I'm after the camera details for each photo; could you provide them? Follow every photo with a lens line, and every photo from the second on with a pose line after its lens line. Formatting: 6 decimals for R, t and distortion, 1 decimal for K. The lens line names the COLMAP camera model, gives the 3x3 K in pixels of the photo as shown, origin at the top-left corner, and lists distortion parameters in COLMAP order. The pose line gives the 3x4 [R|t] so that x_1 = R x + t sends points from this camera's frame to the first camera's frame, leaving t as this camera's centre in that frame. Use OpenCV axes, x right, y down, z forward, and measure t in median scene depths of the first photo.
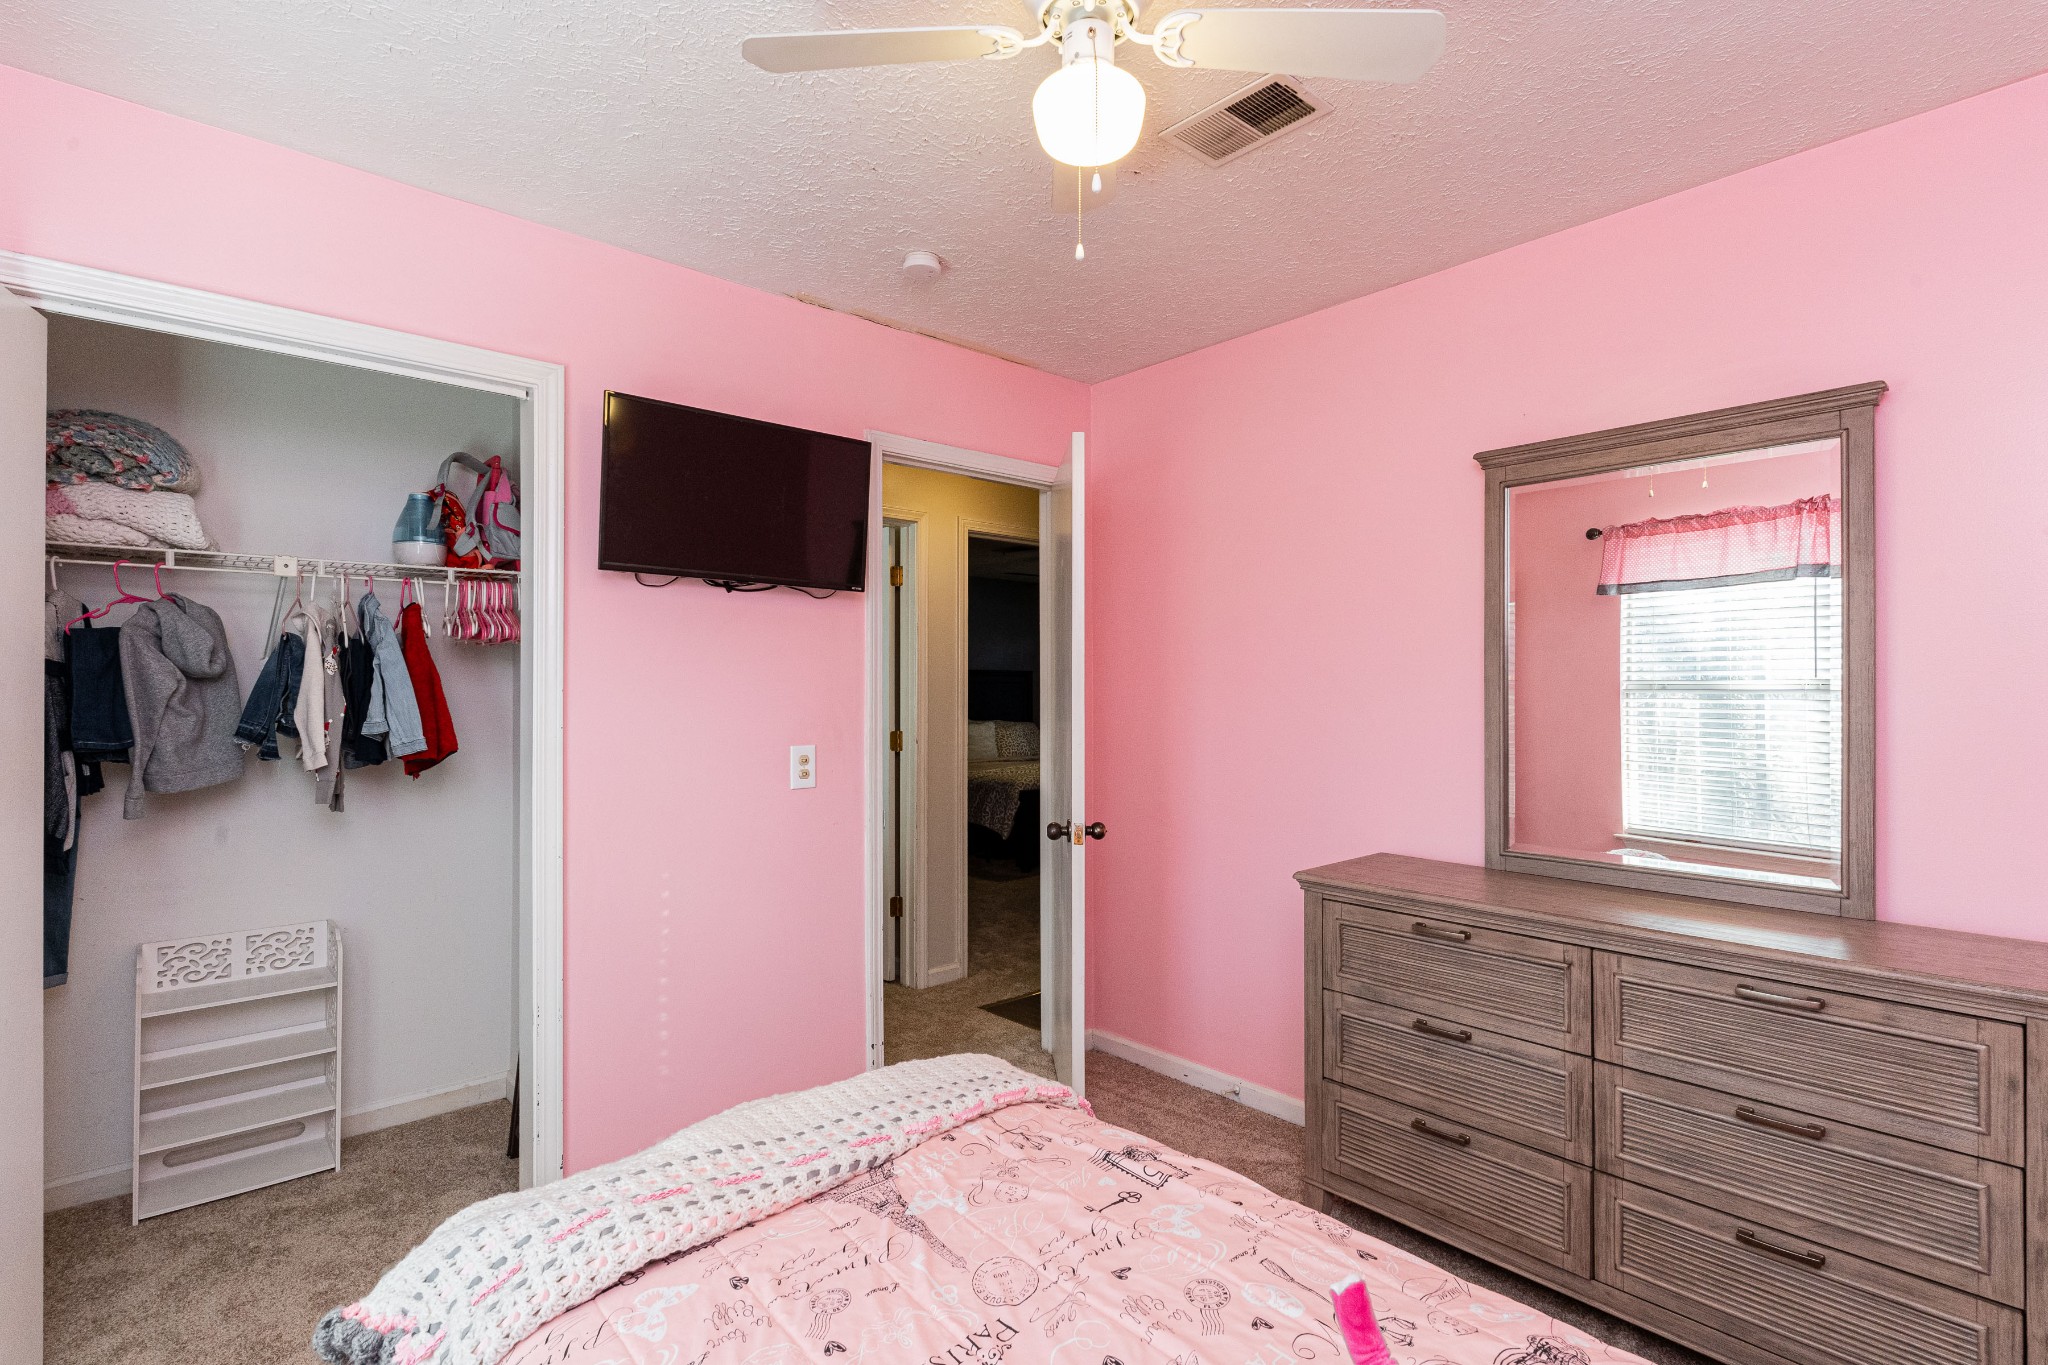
lens RADIAL K [[984.3, 0, 1036.7], [0, 984.3, 687.1], [0, 0, 1]] dist [-0.001810, -0.000517]
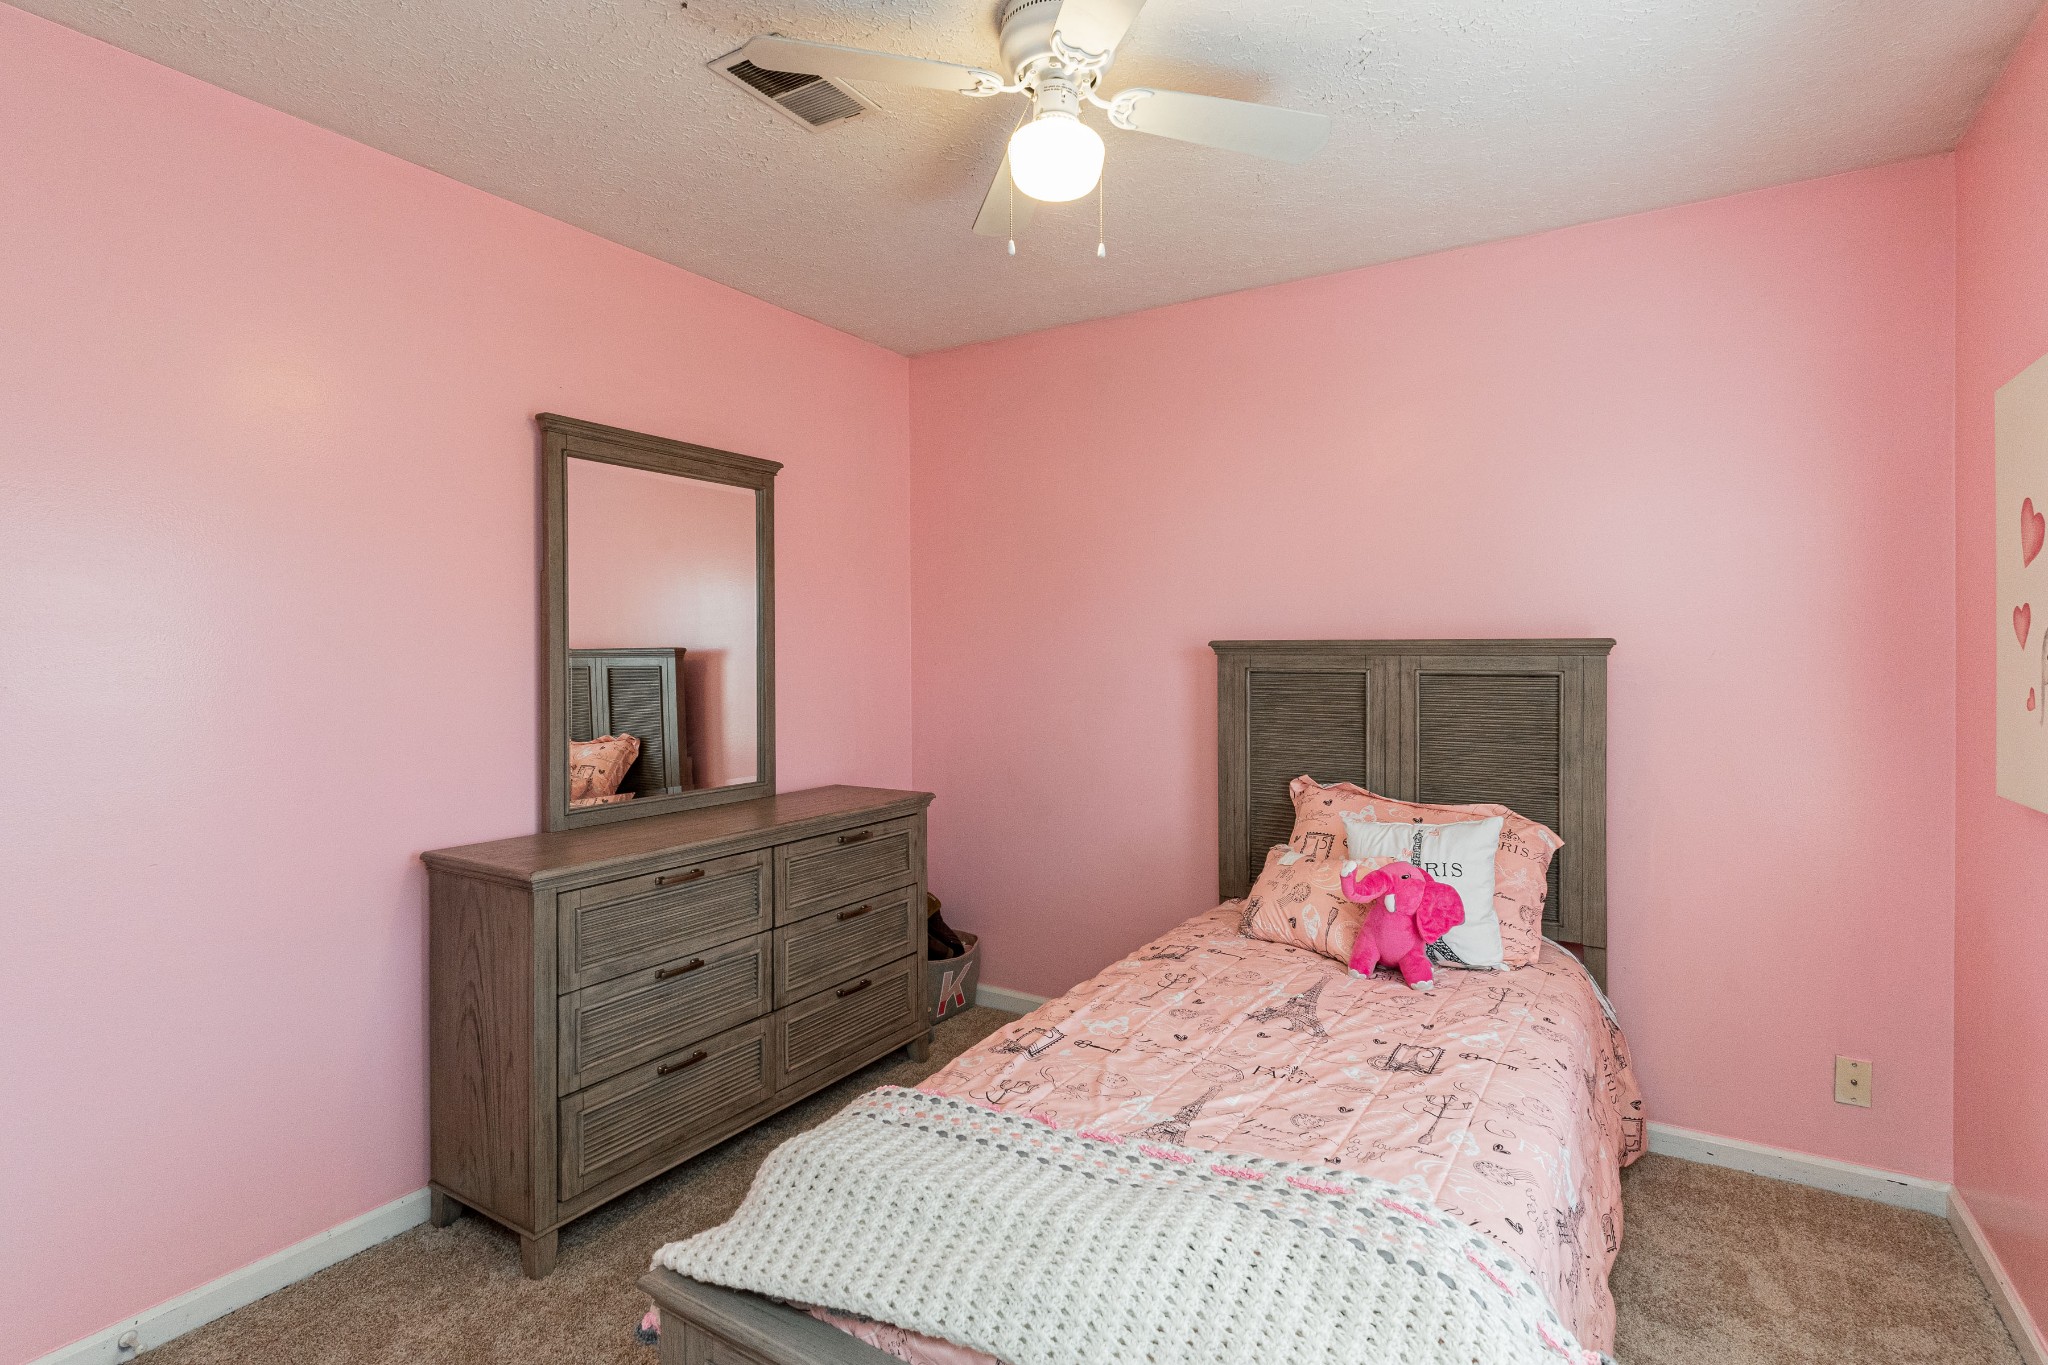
lens RADIAL K [[995.5, 0, 1033.9], [0, 995.5, 668.2], [0, 0, 1]] dist [-0.000580, -0.000002]
pose [[-0.288656, -0.012333, 0.957353, -0.791742], [0.002651, 0.999903, 0.013681, 0.006100], [-0.957429, 0.006487, -0.288595, 1.006768]]
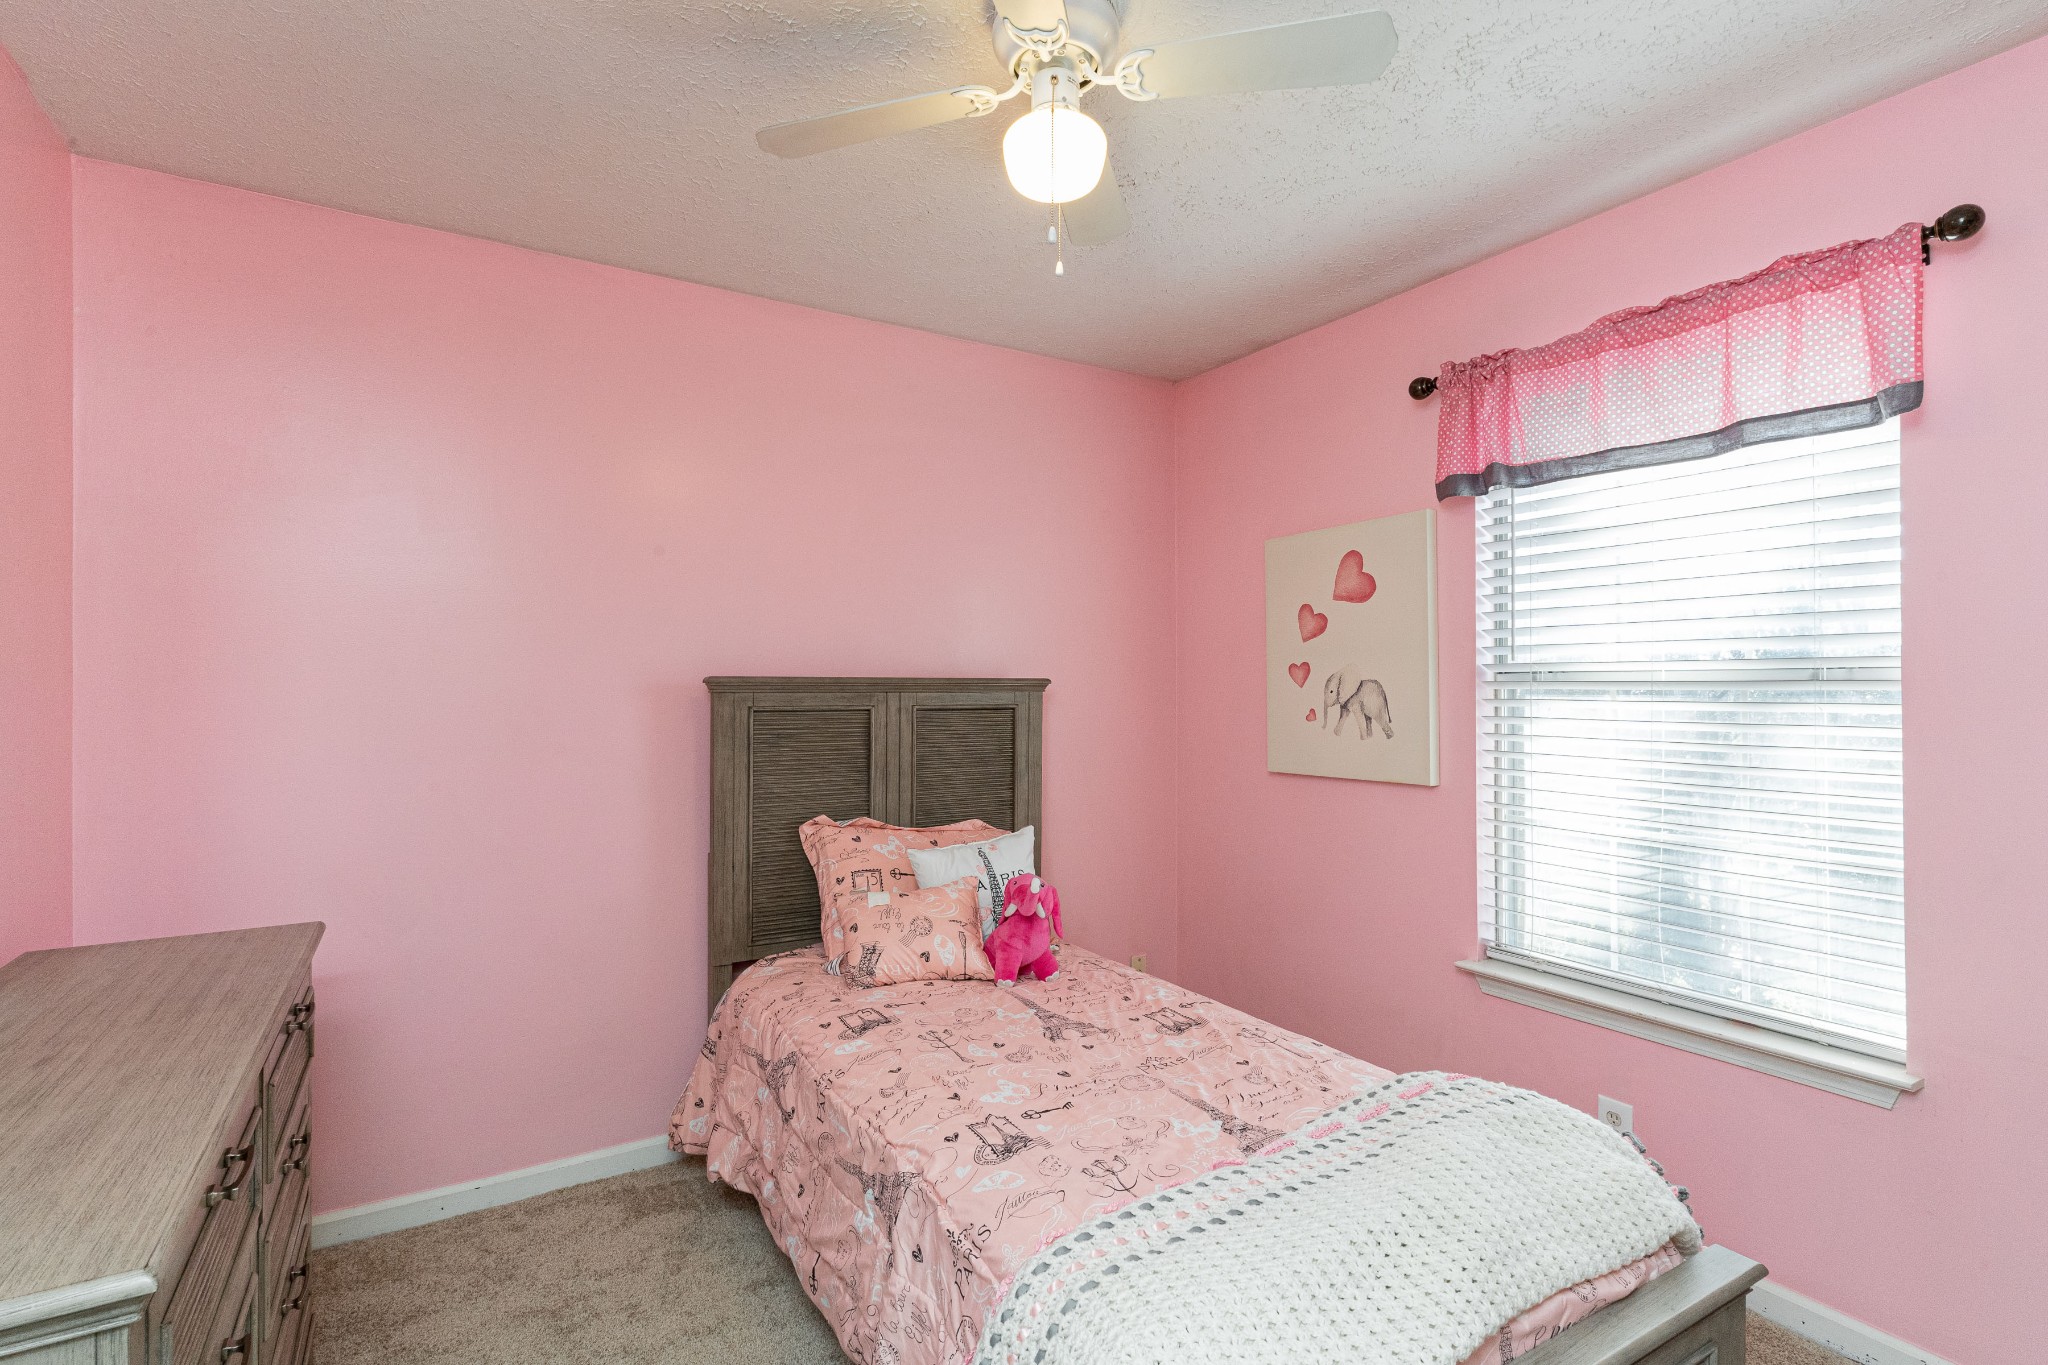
lens RADIAL K [[984.3, 0, 1036.7], [0, 984.3, 687.1], [0, 0, 1]] dist [-0.001810, -0.000517]
pose [[-0.984489, 0.004060, 0.175400, -0.084471], [0.003916, 0.999992, -0.001167, 0.003179], [-0.175403, -0.000462, -0.984497, 1.518885]]
